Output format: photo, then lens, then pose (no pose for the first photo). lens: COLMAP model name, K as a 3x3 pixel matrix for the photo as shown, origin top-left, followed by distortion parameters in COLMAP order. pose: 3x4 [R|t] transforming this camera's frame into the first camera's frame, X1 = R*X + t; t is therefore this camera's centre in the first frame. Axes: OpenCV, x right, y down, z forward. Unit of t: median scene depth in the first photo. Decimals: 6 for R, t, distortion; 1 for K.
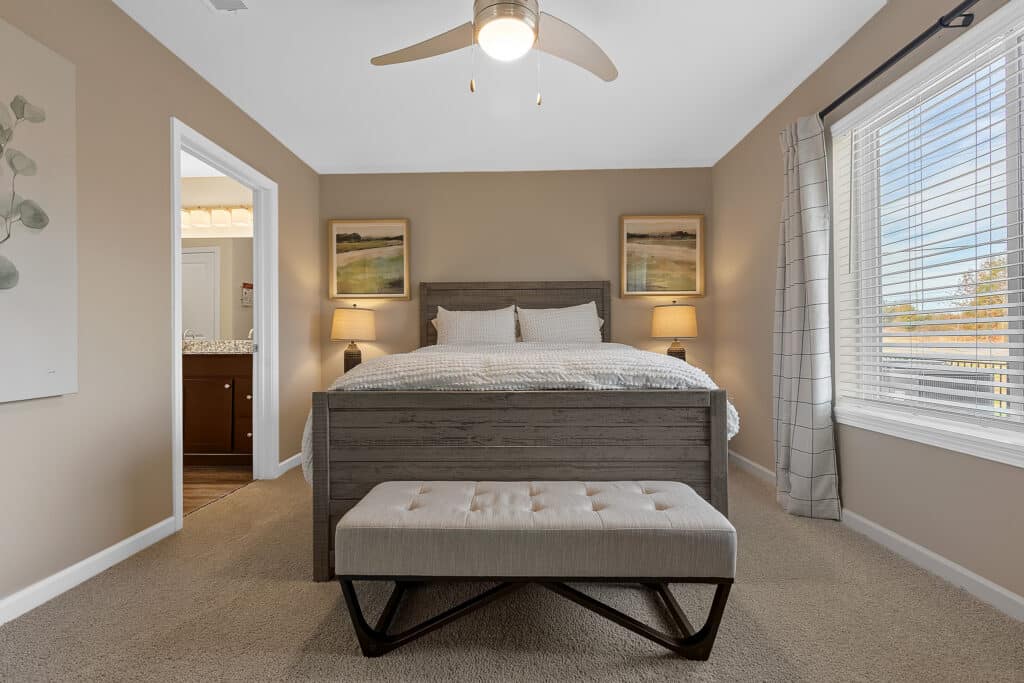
lens RADIAL K [[470.9, 0, 512.2], [0, 470.9, 340.7], [0, 0, 1]] dist [0.005218, -0.000688]
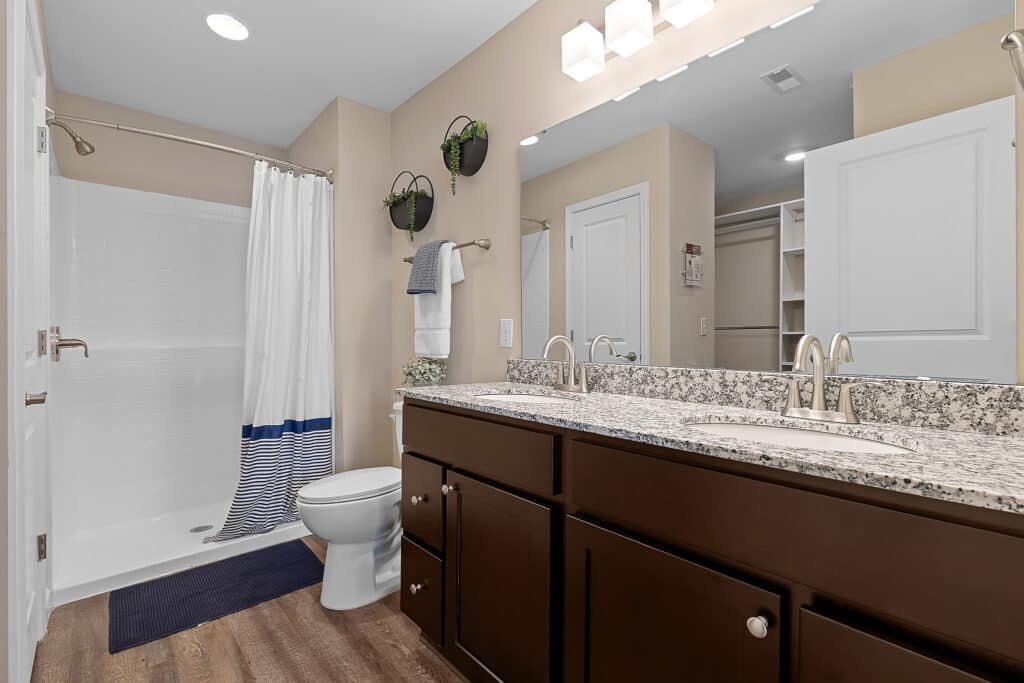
lens RADIAL K [[470.9, 0, 512.7], [0, 470.9, 337.6], [0, 0, 1]] dist [0.005218, -0.000688]
pose [[0.702882, 0.004574, -0.711292, -0.458142], [0.000005, 0.999979, 0.006435, -0.024850], [0.711307, -0.004526, 0.702867, 0.671125]]
